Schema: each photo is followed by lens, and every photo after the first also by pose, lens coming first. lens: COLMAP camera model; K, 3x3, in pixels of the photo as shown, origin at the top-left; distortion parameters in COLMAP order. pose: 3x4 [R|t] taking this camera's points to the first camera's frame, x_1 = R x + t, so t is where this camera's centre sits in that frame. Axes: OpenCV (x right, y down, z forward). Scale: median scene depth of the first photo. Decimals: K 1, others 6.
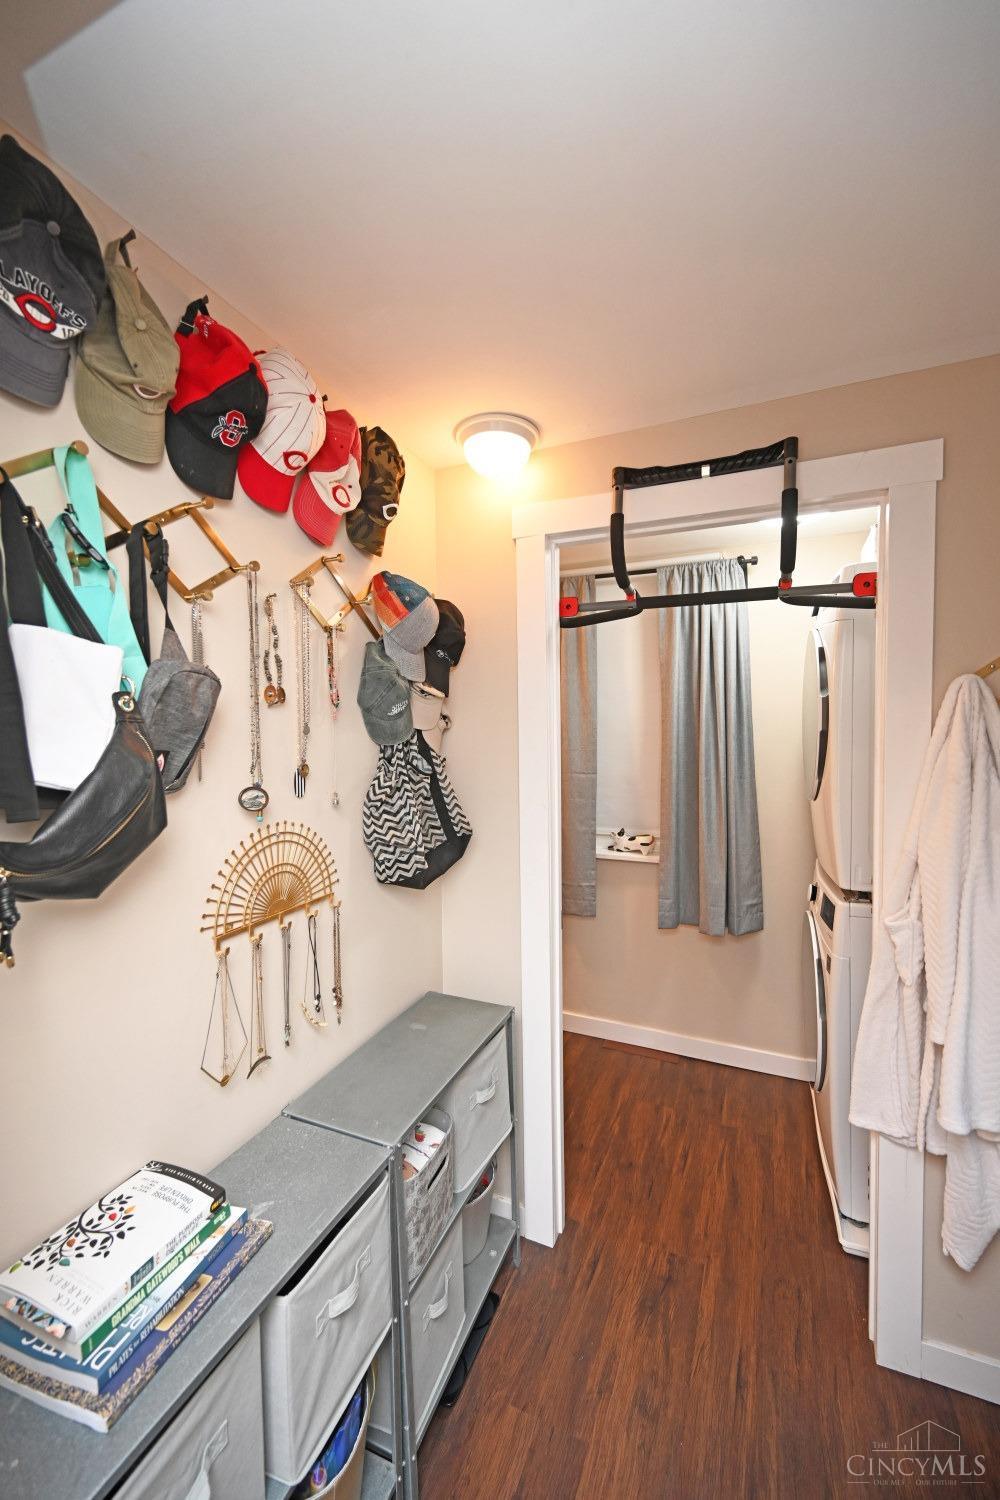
lens RADIAL K [[587.7, 0, 500.0], [0, 587.7, 750.0], [0, 0, 1]] dist [0.002873, 0.000234]
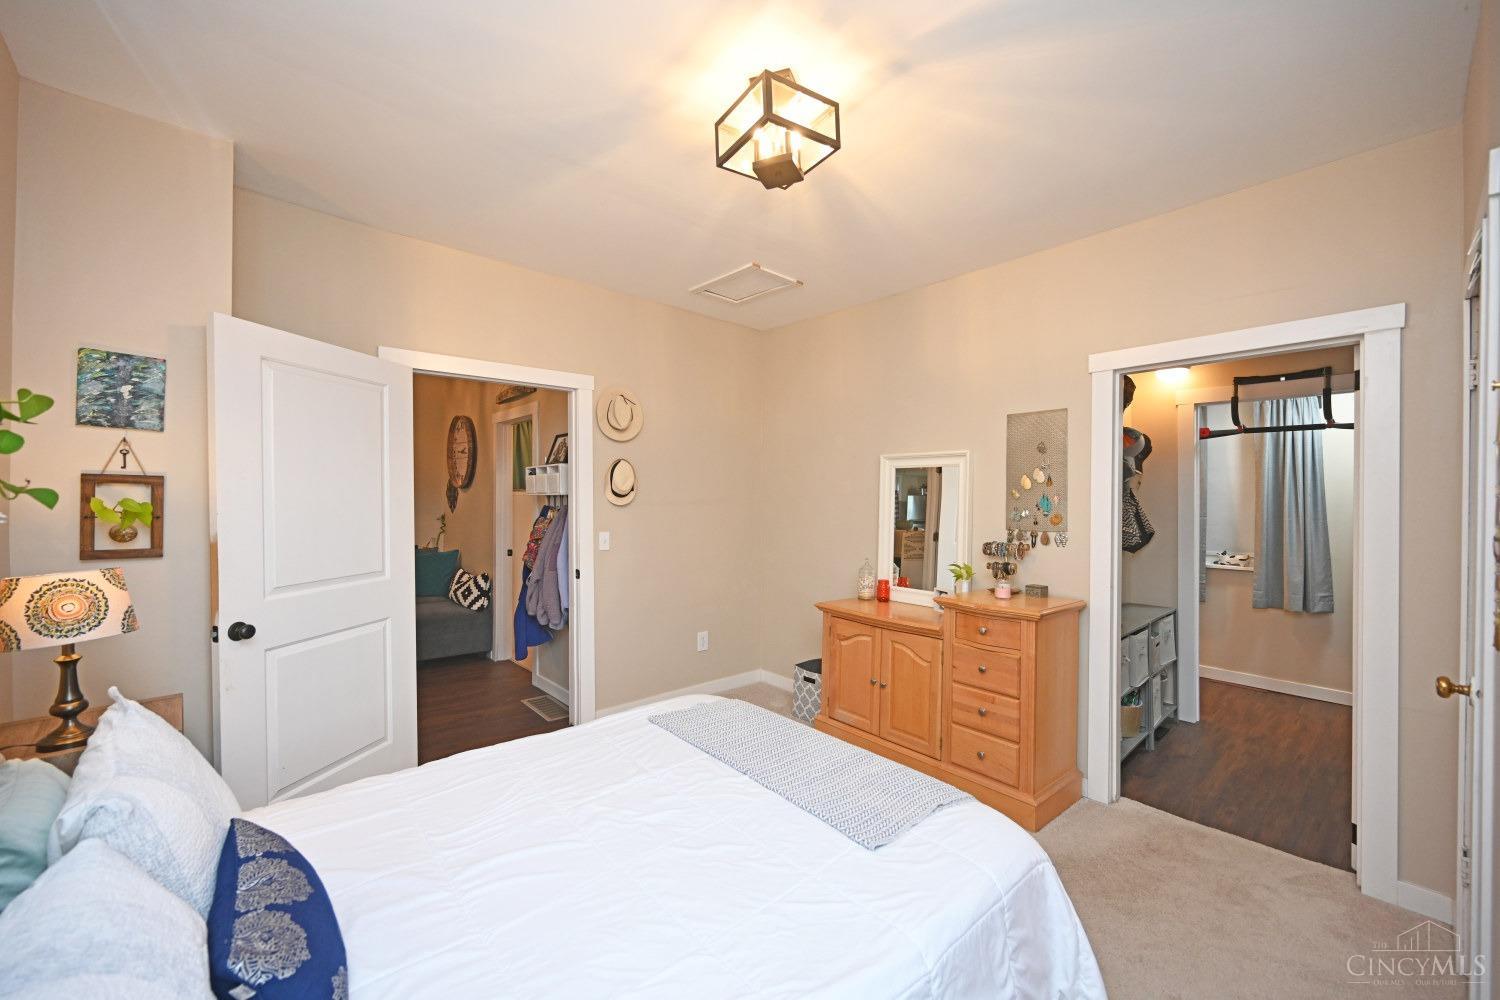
lens RADIAL K [[587.7, 0, 755.5], [0, 587.7, 503.6], [0, 0, 1]] dist [0.002873, 0.000234]
pose [[0.912193, 0.011945, -0.409586, -0.365985], [-0.025317, 0.999308, -0.027240, 0.089476], [0.408978, 0.035218, 0.911865, -1.209437]]
